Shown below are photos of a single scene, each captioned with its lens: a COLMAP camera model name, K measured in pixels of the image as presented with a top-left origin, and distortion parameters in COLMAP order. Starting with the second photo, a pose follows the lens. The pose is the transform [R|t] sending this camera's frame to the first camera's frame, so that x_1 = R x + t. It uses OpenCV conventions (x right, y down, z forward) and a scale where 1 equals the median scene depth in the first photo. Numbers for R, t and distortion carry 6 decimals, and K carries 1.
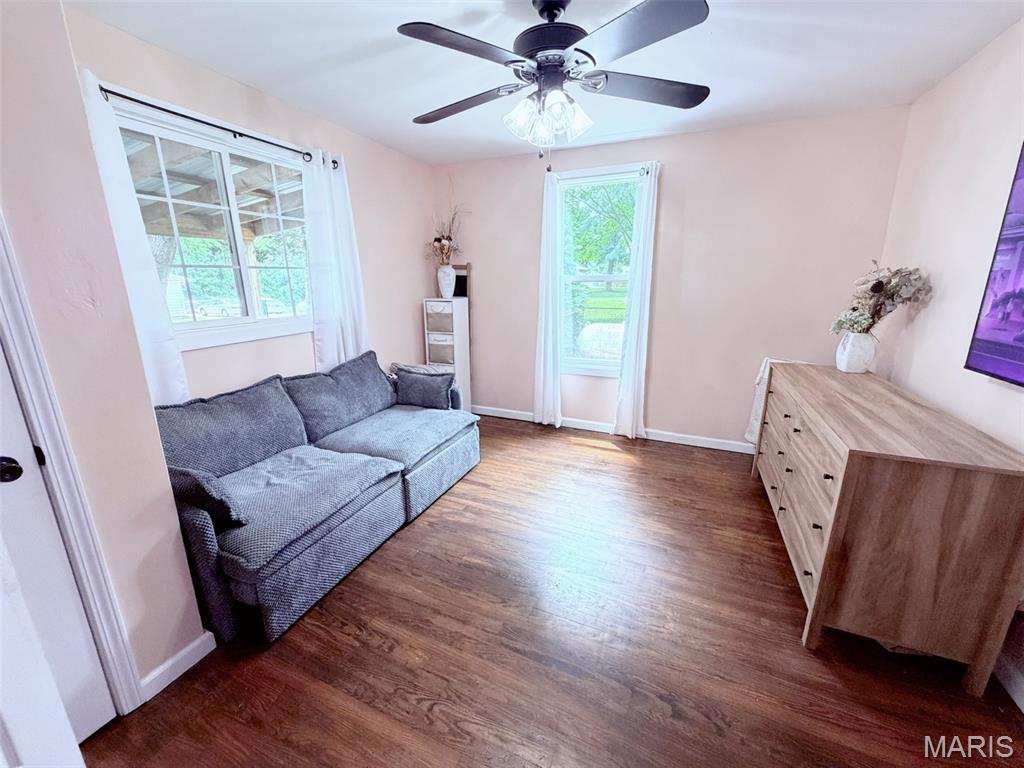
lens RADIAL K [[407.9, 0, 509.5], [0, 407.9, 383.4], [0, 0, 1]] dist [-0.001146, 0.000315]
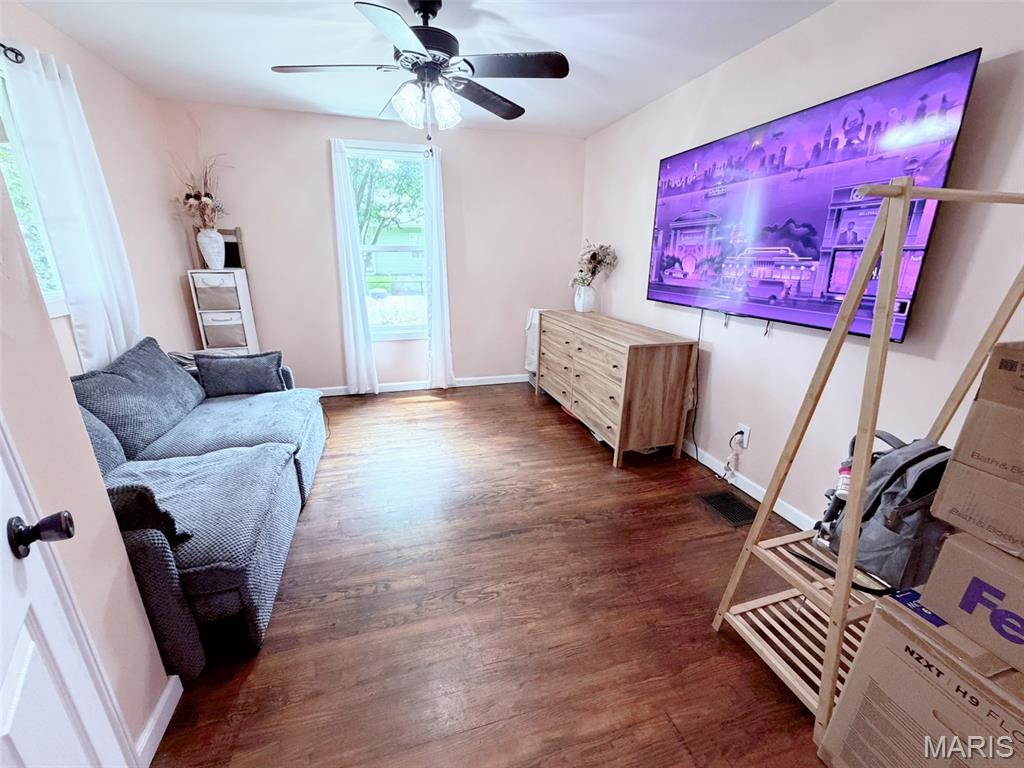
lens RADIAL K [[407.9, 0, 508.6], [0, 407.9, 382.1], [0, 0, 1]] dist [-0.001146, 0.000315]
pose [[0.766801, -0.181246, 0.615765, -0.350935], [0.147735, 0.983386, 0.105481, 0.025822], [-0.624653, 0.010087, 0.780838, -0.033550]]
